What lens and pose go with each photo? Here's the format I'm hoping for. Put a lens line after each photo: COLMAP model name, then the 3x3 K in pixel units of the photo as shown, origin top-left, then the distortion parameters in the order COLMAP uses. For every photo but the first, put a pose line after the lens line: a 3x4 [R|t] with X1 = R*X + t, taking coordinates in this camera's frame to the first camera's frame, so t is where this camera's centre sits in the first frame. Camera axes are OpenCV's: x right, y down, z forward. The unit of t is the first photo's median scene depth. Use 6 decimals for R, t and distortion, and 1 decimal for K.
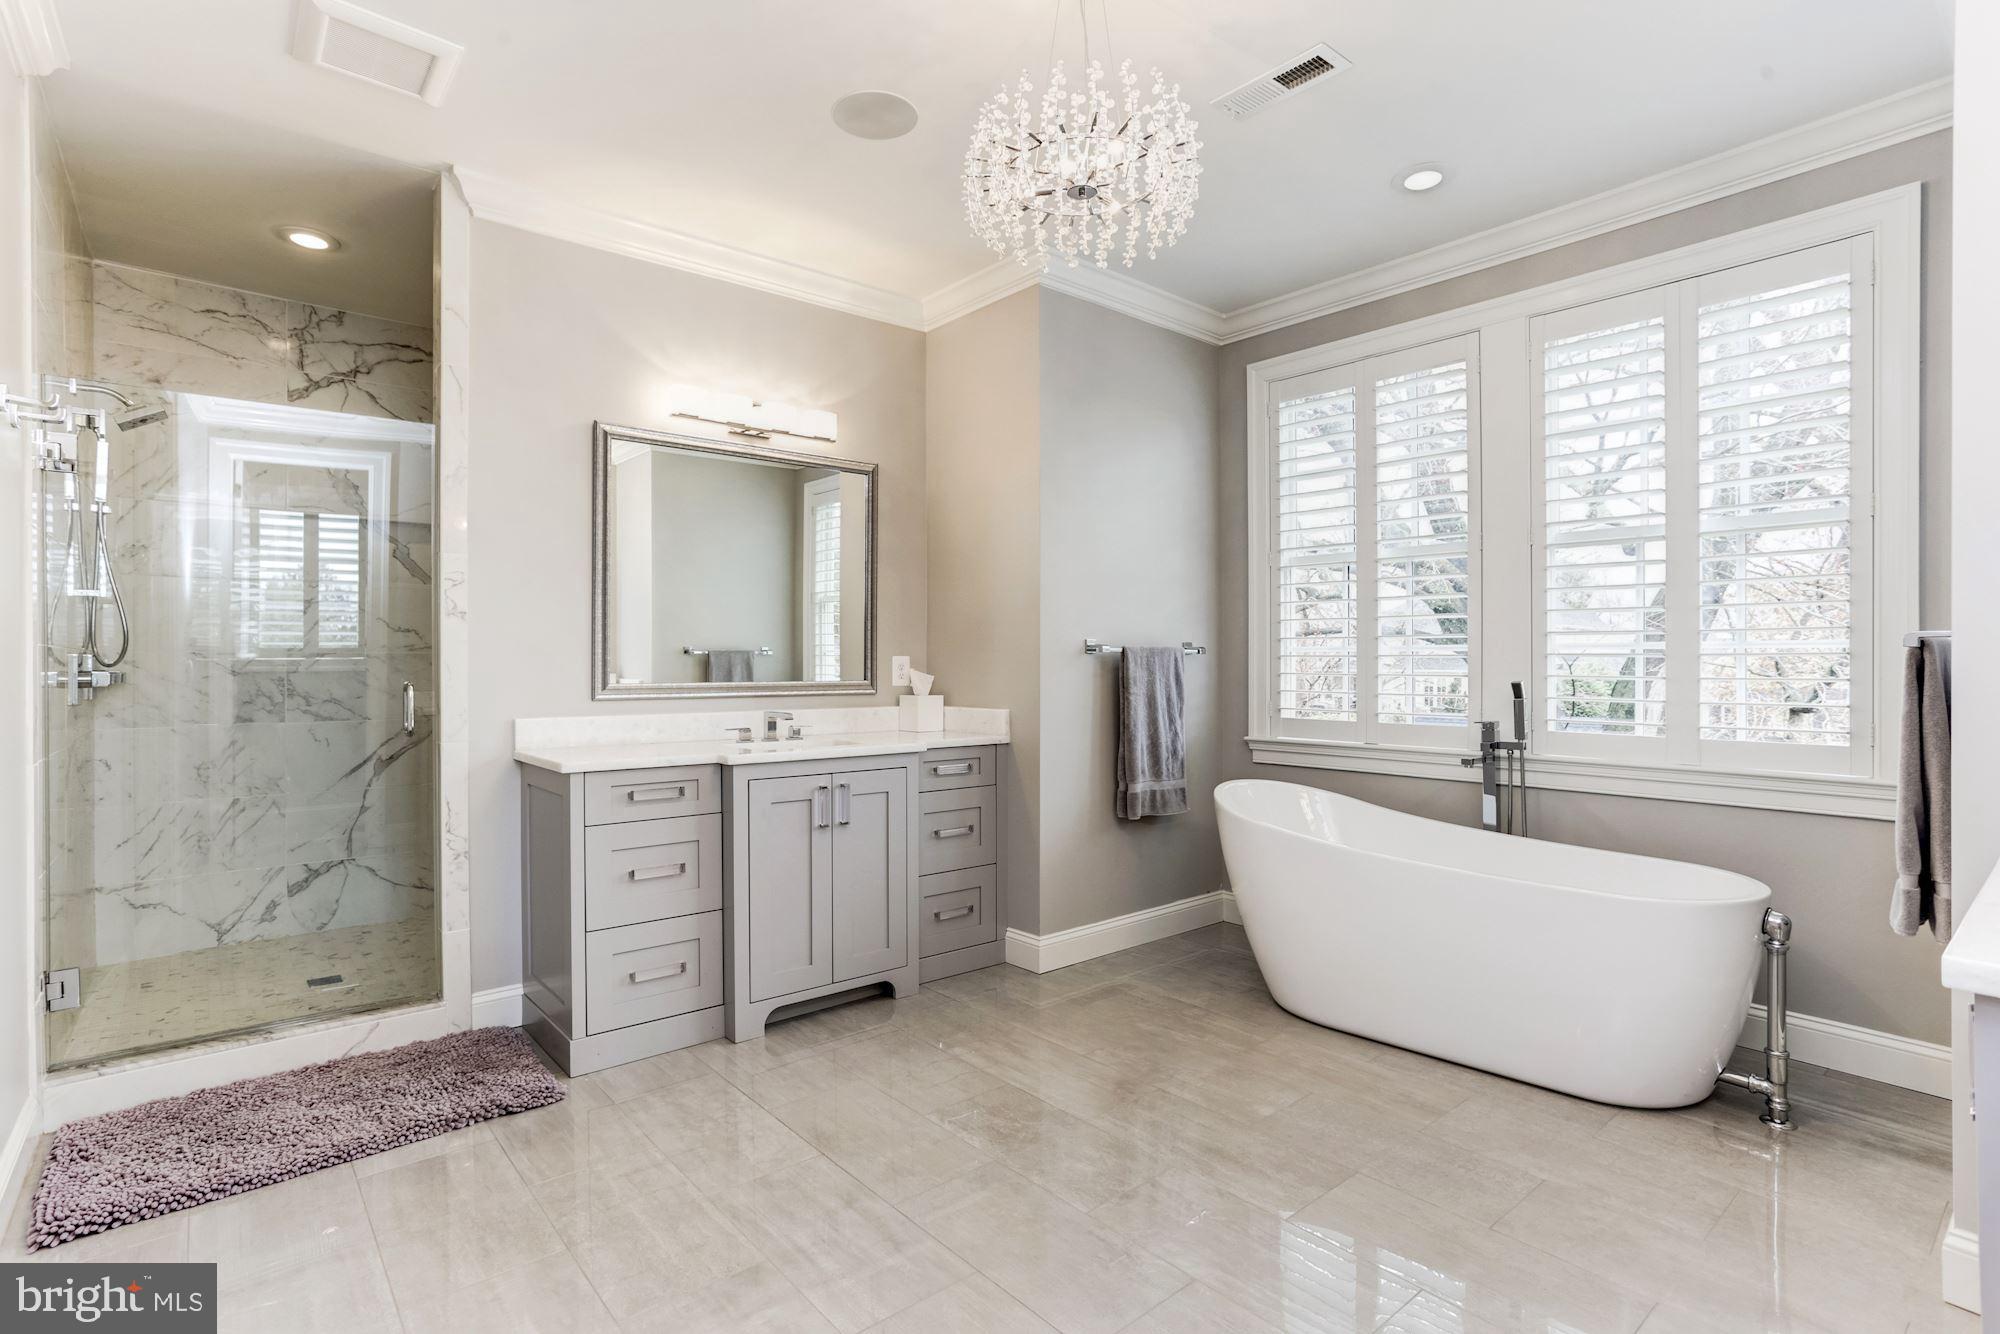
lens RADIAL K [[987.6, 0, 1000.7], [0, 987.6, 649.0], [0, 0, 1]] dist [-0.053080, 0.032568]
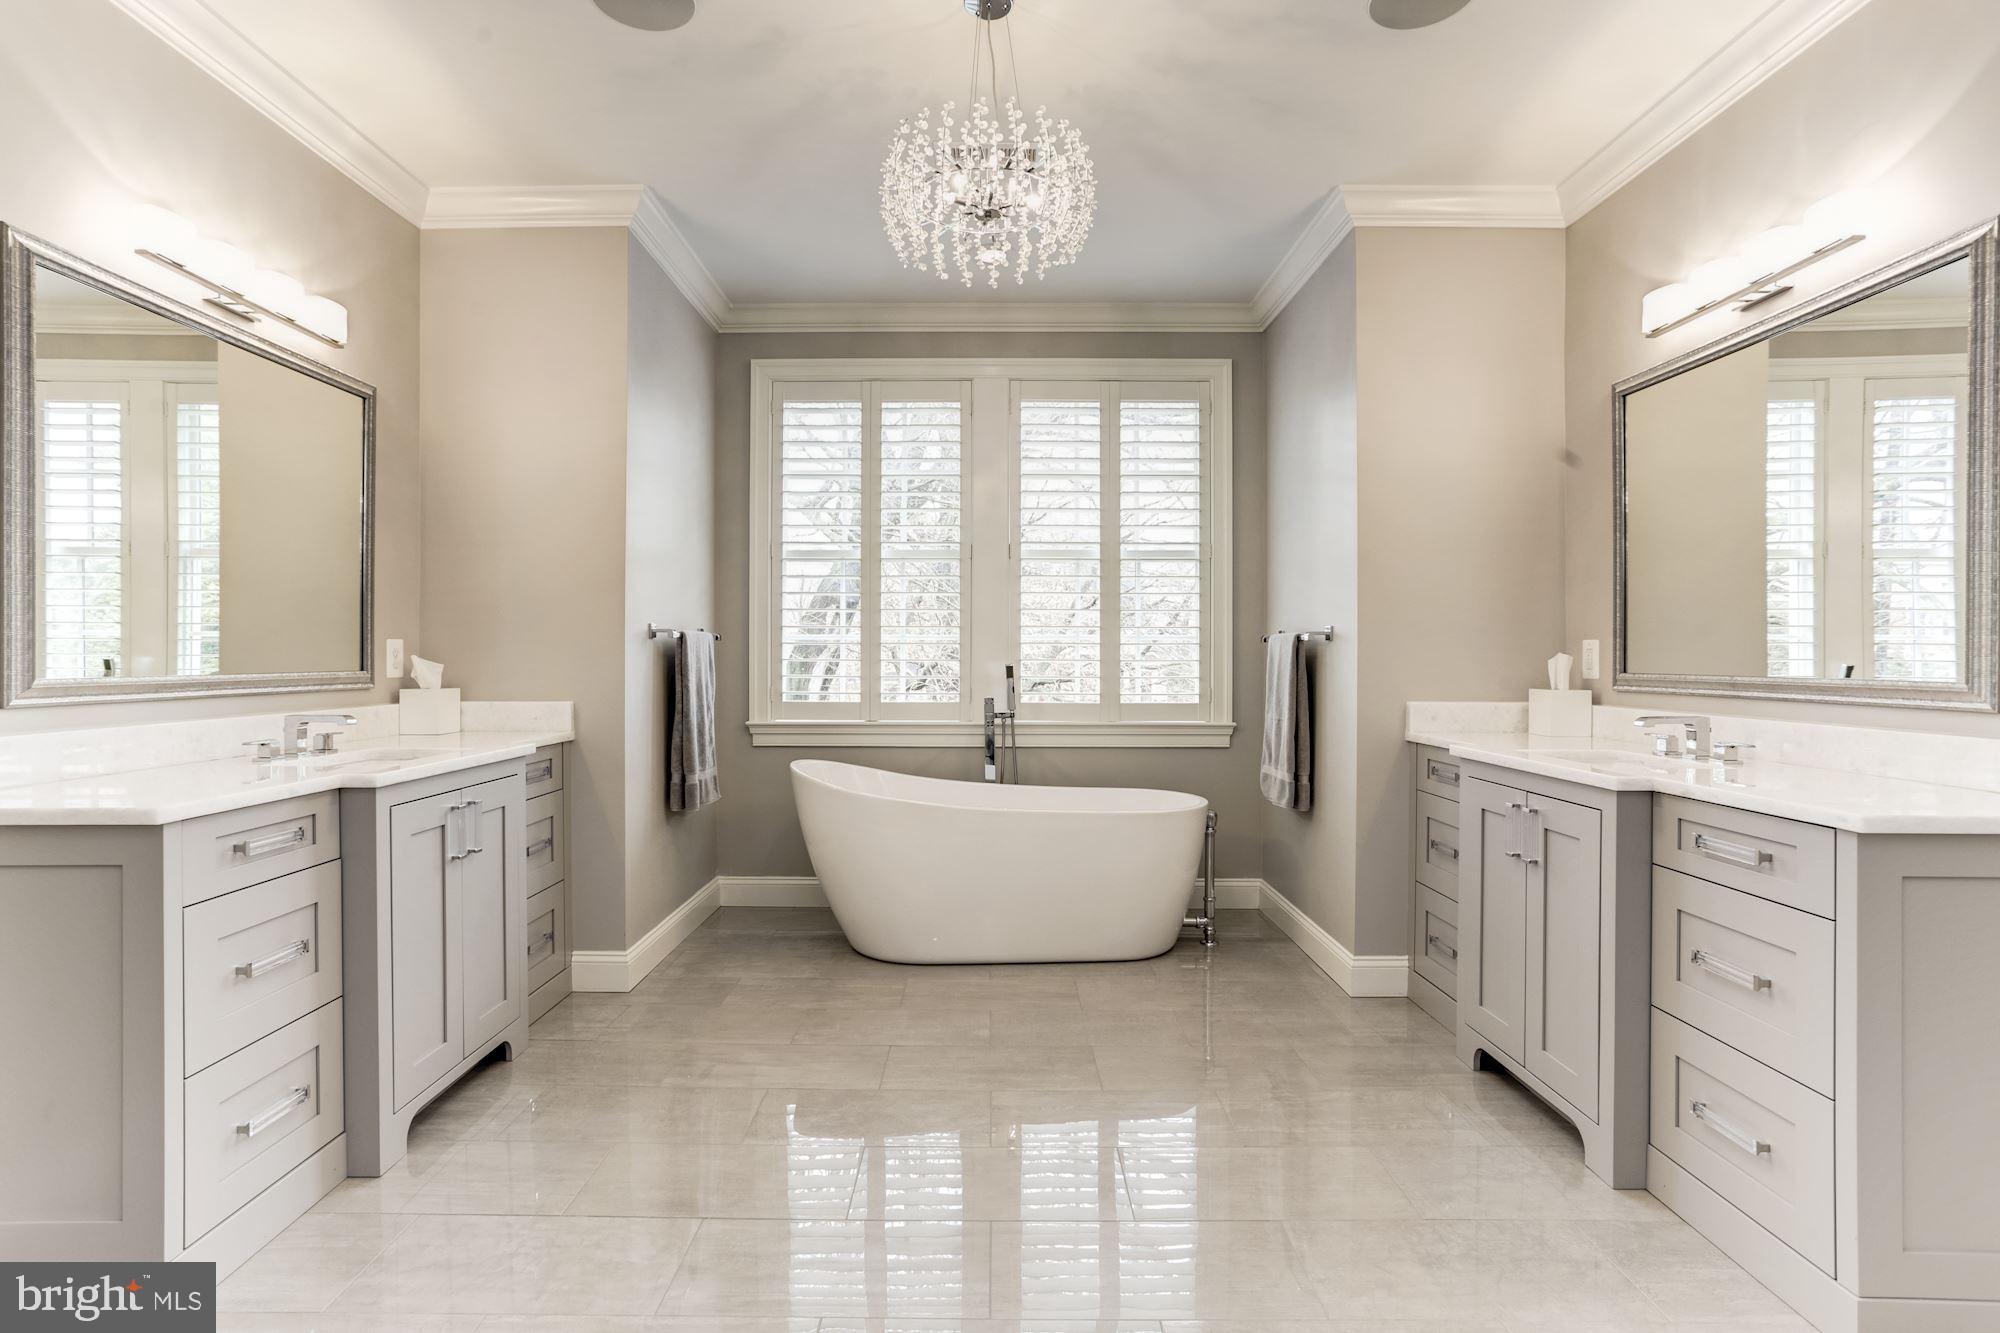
lens RADIAL K [[987.6, 0, 1000.7], [0, 987.6, 648.5], [0, 0, 1]] dist [-0.053080, 0.032568]
pose [[0.647194, 0.005076, 0.762308, -0.457895], [-0.012824, 0.999909, 0.004230, 0.006398], [-0.762217, -0.012514, 0.647200, 0.172603]]
